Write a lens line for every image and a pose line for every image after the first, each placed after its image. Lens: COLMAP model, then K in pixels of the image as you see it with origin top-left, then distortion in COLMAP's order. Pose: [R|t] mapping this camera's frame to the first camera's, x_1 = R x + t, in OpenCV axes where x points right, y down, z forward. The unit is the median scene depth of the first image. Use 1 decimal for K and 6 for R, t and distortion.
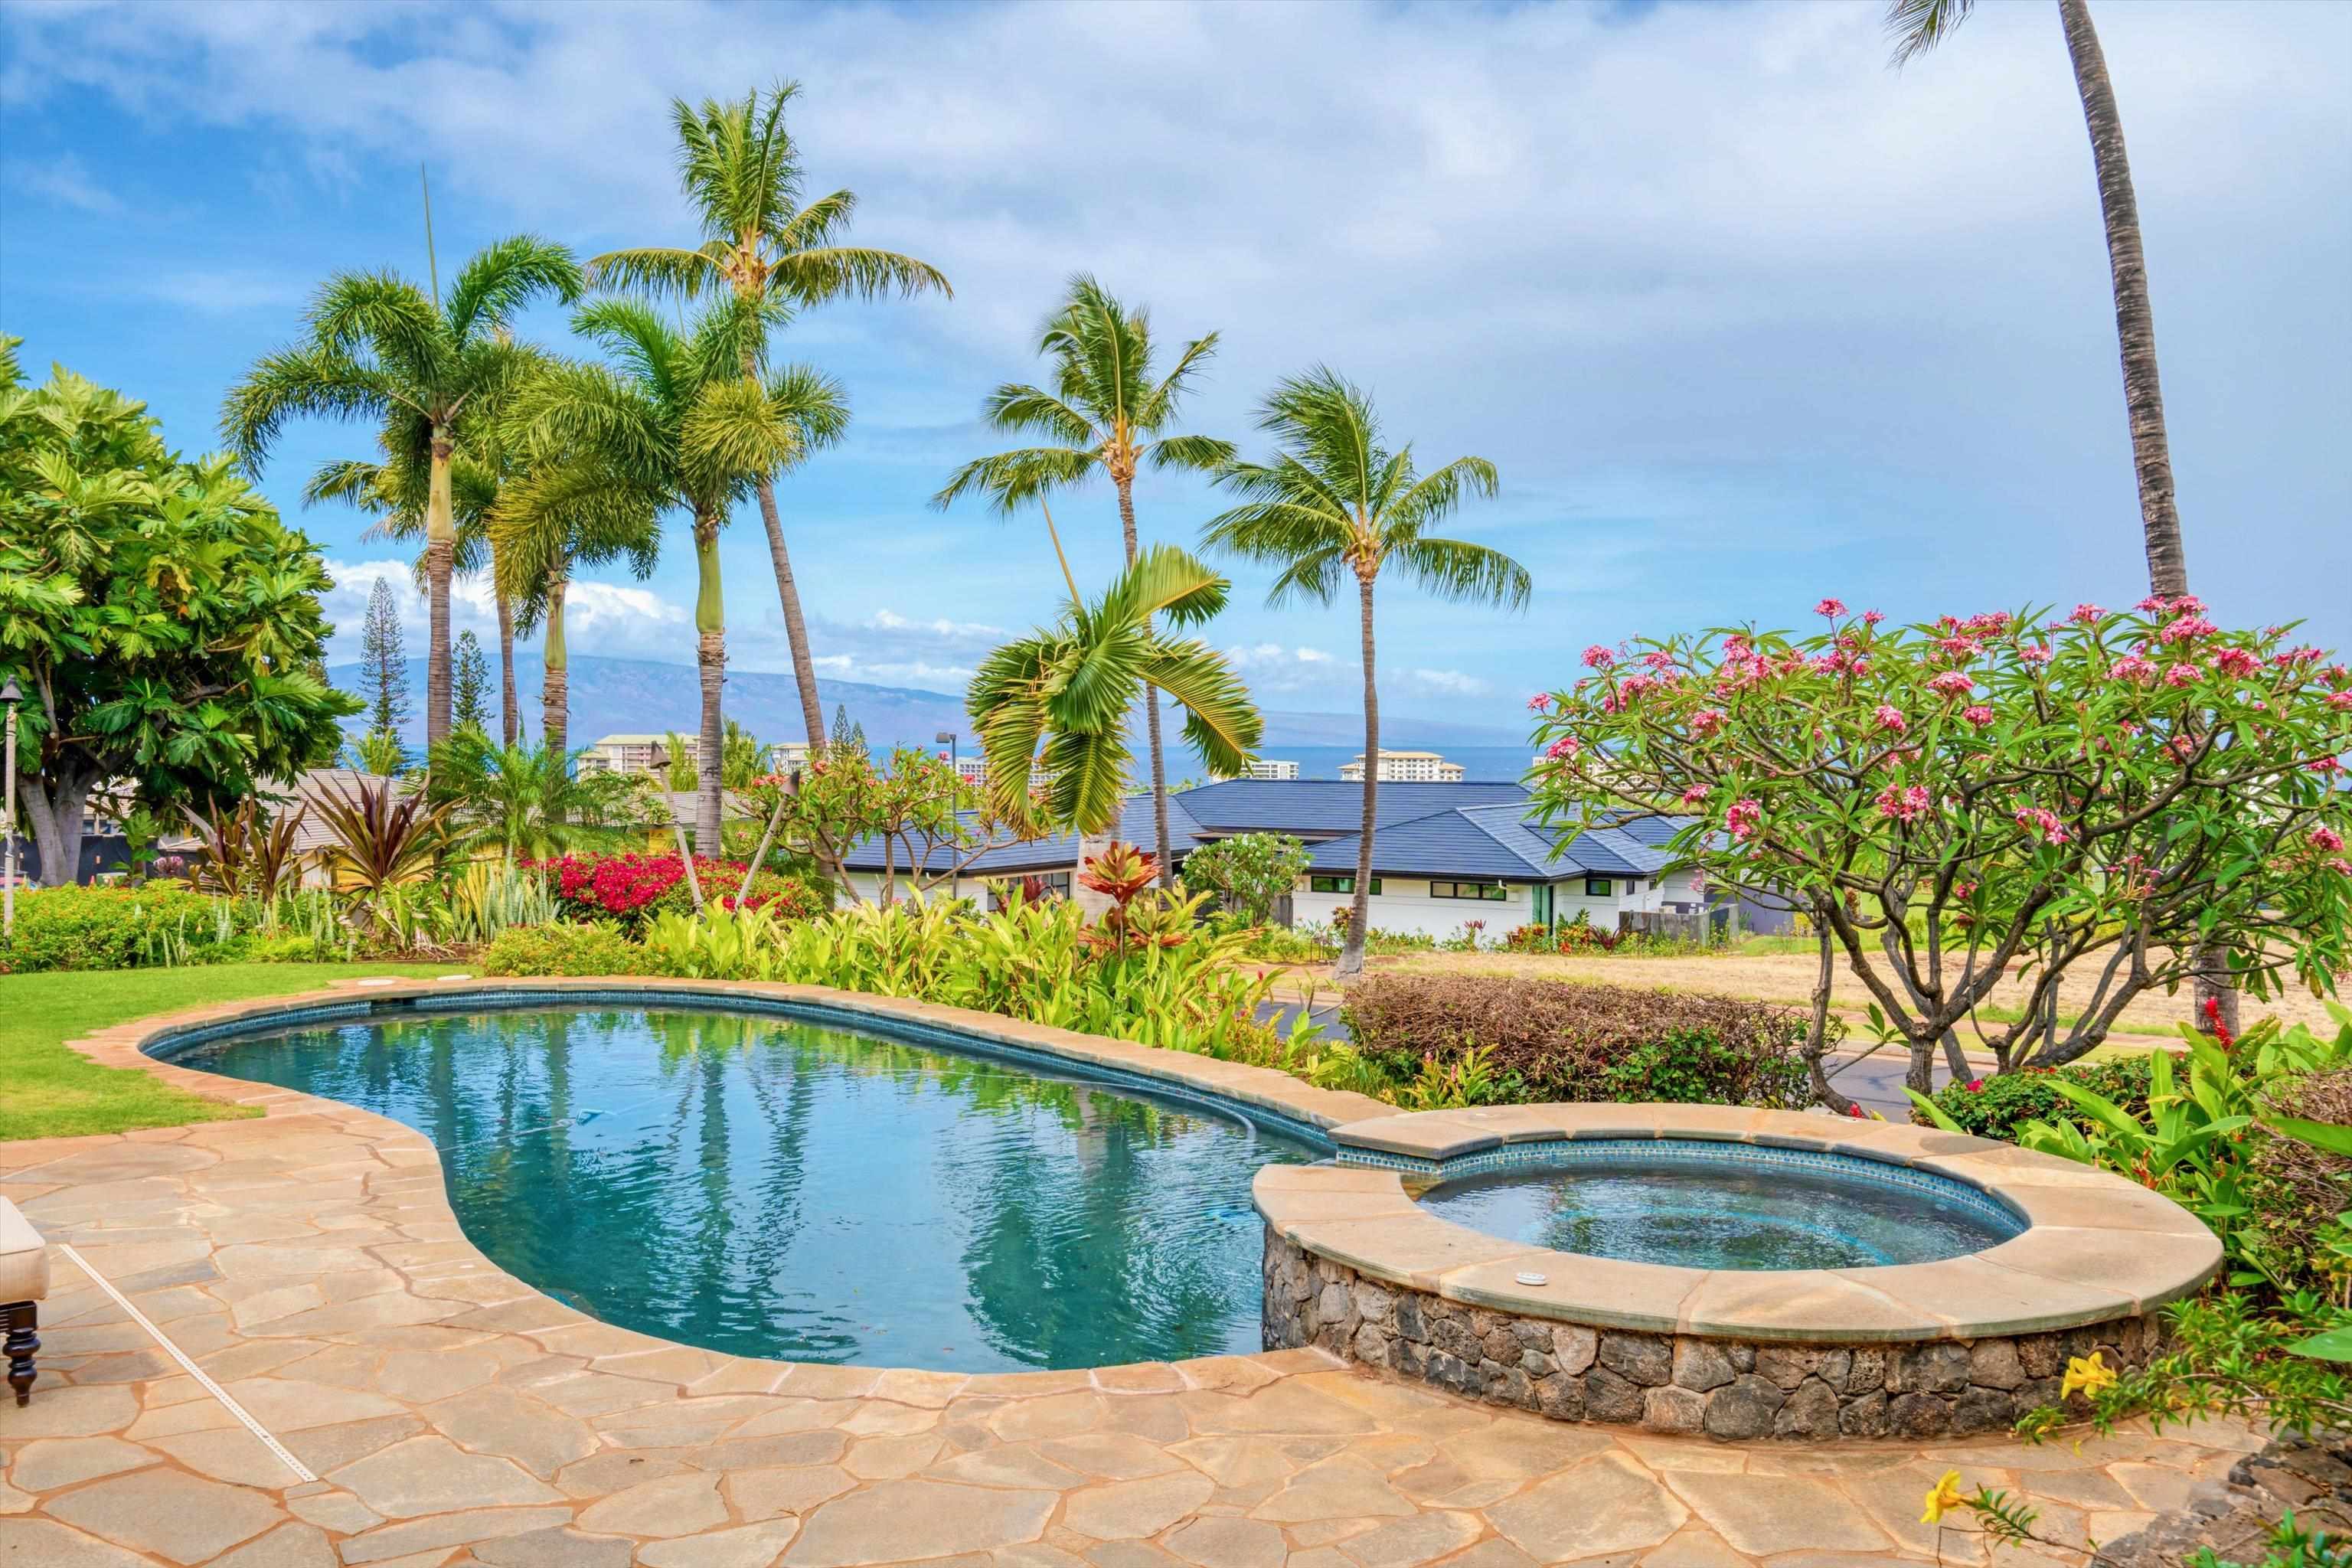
lens RADIAL K [[1937.9, 0, 1177.1], [0, 1937.9, 768.6], [0, 0, 1]] dist [0.013603, -0.003346]
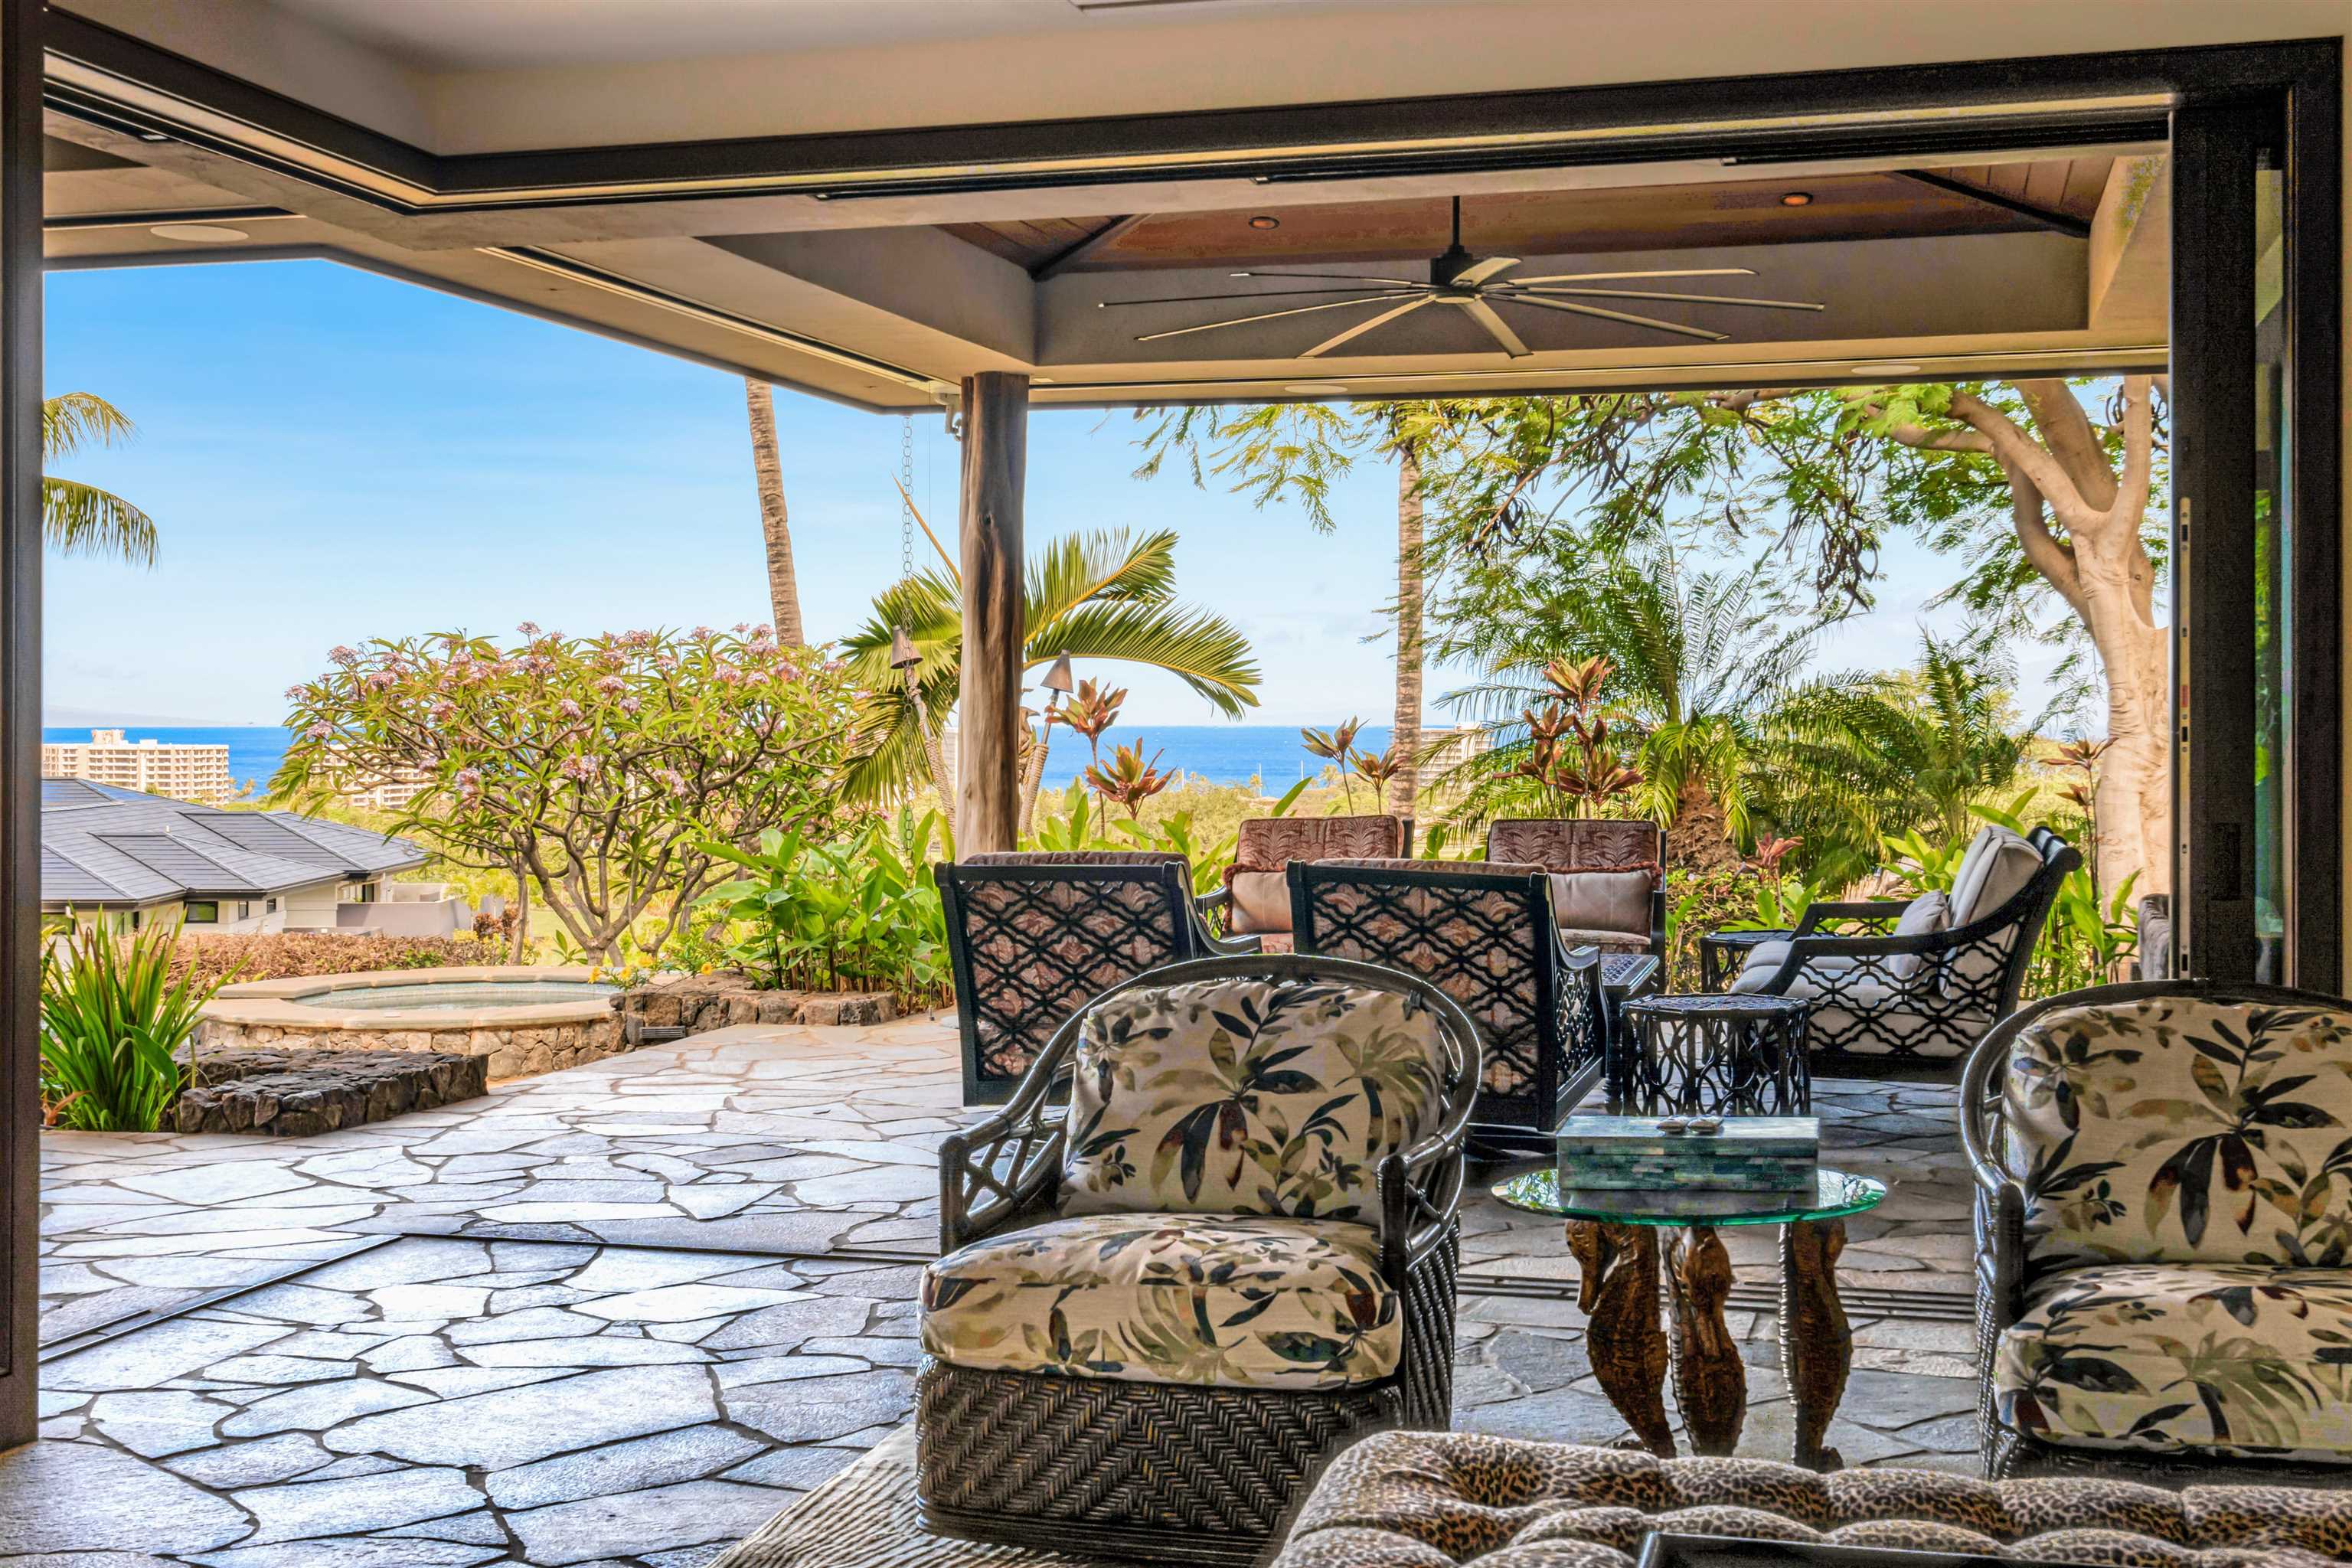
lens RADIAL K [[2713.0, 0, 1174.8], [0, 2713.0, 768.4], [0, 0, 1]] dist [-0.055680, 0.000000]
pose [[0.839256, -0.010898, 0.543628, -0.294460], [0.008591, 0.999940, 0.006783, 0.007742], [-0.543669, -0.001022, 0.839299, -0.785446]]
